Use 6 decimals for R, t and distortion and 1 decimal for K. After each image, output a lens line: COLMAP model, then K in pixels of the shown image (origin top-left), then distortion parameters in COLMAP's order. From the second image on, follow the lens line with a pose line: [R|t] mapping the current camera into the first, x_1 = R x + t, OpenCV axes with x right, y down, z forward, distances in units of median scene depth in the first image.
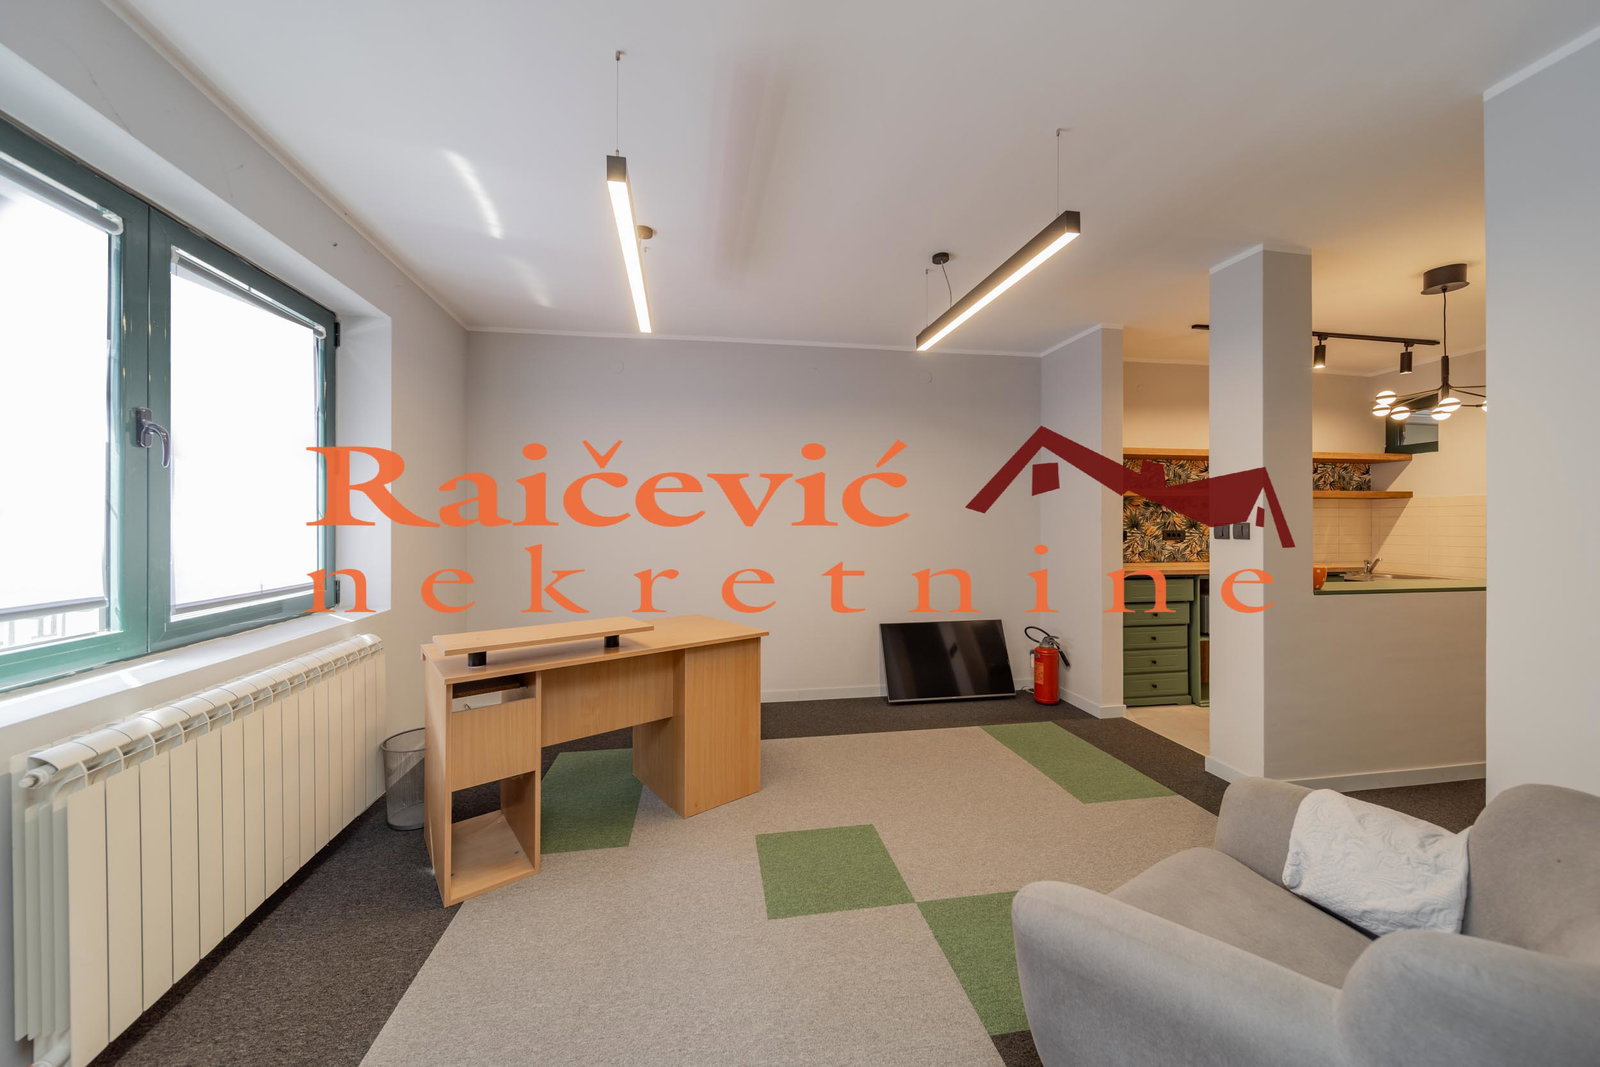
lens RADIAL K [[560.7, 0, 798.0], [0, 560.7, 526.4], [0, 0, 1]] dist [-0.000161, -0.000380]
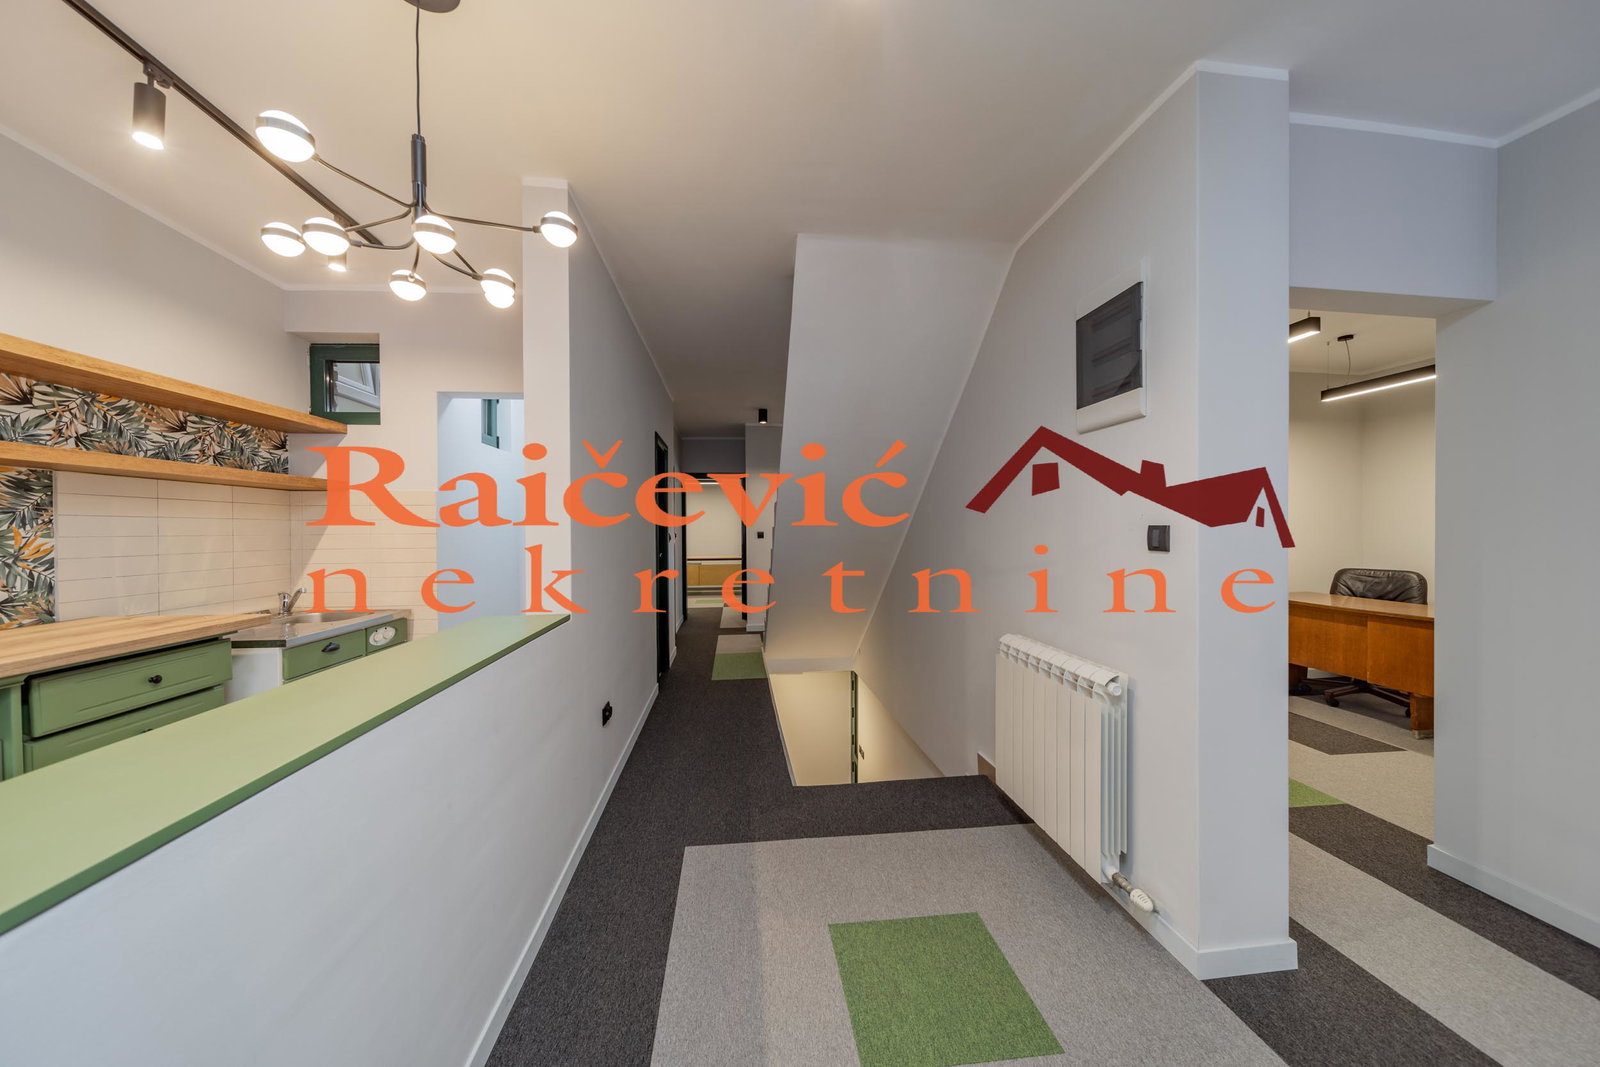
lens RADIAL K [[560.7, 0, 799.6], [0, 560.7, 531.9], [0, 0, 1]] dist [-0.000161, -0.000380]
pose [[0.055907, -0.003102, 0.998431, 0.455543], [0.011954, 0.999926, 0.002438, 0.001638], [-0.998364, 0.011799, 0.055940, 0.422326]]
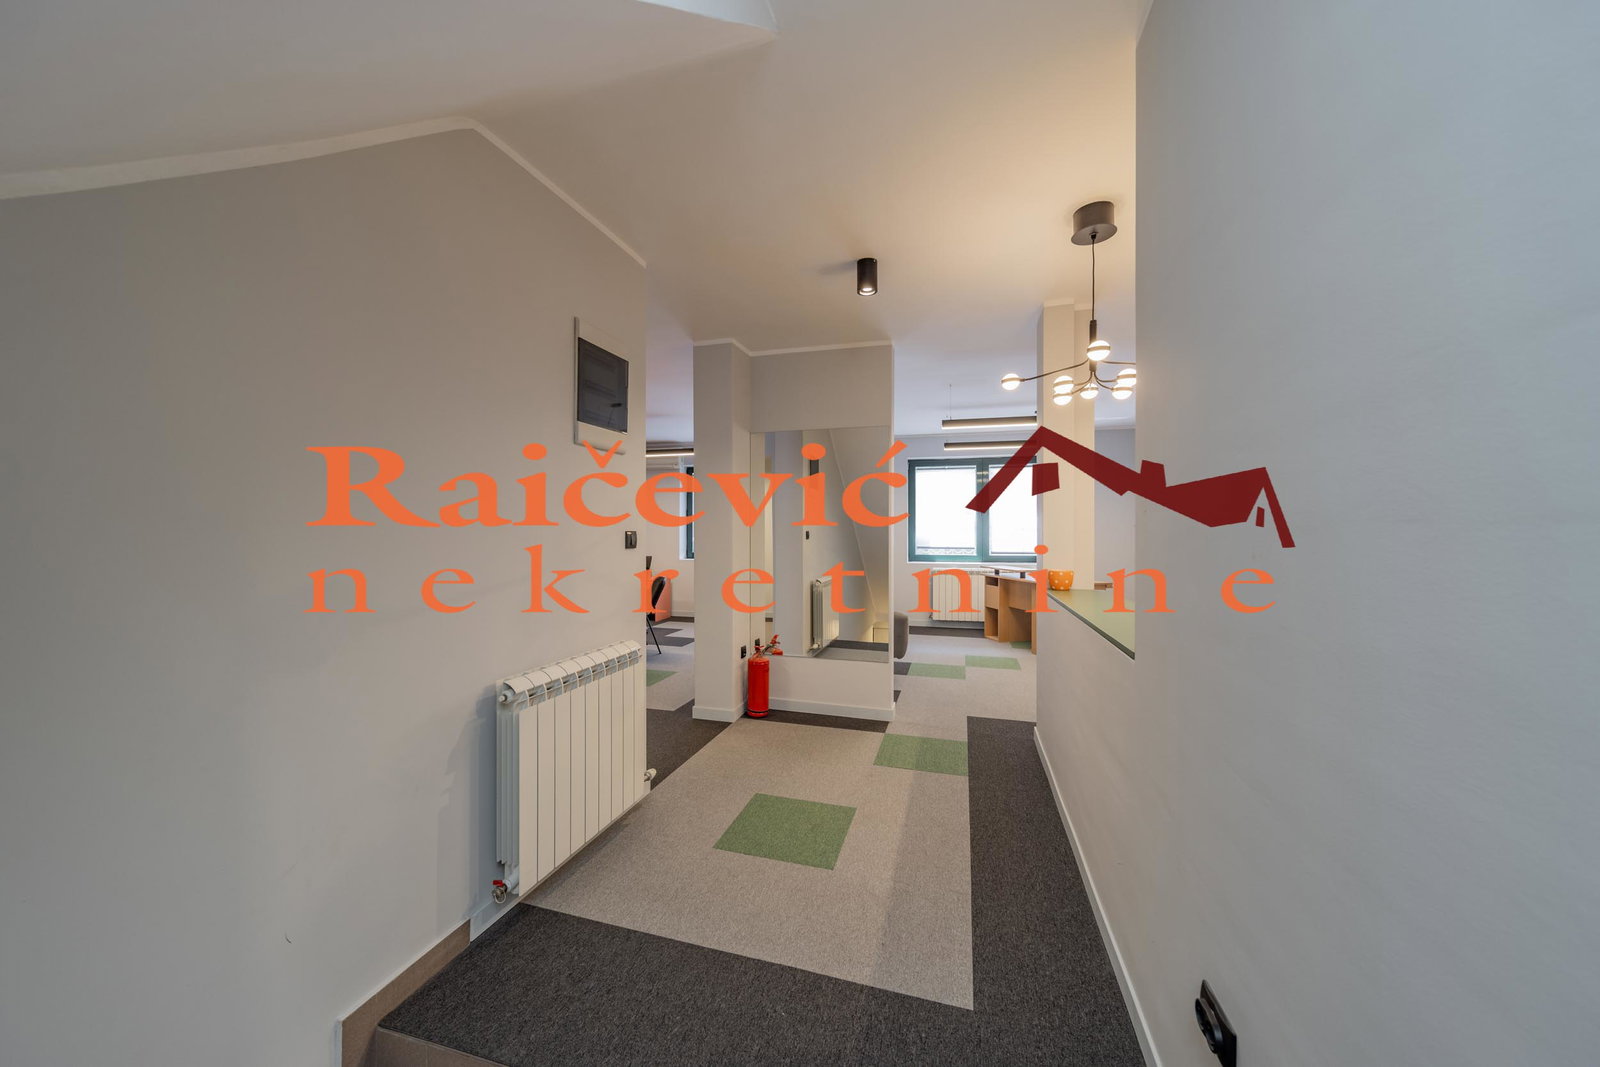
lens RADIAL K [[560.7, 0, 793.1], [0, 560.7, 535.2], [0, 0, 1]] dist [-0.000161, -0.000380]
pose [[-0.447289, 0.007011, -0.894362, 1.255794], [-0.003143, 0.999951, 0.009411, -0.001021], [0.894384, 0.007021, -0.447245, 0.598596]]
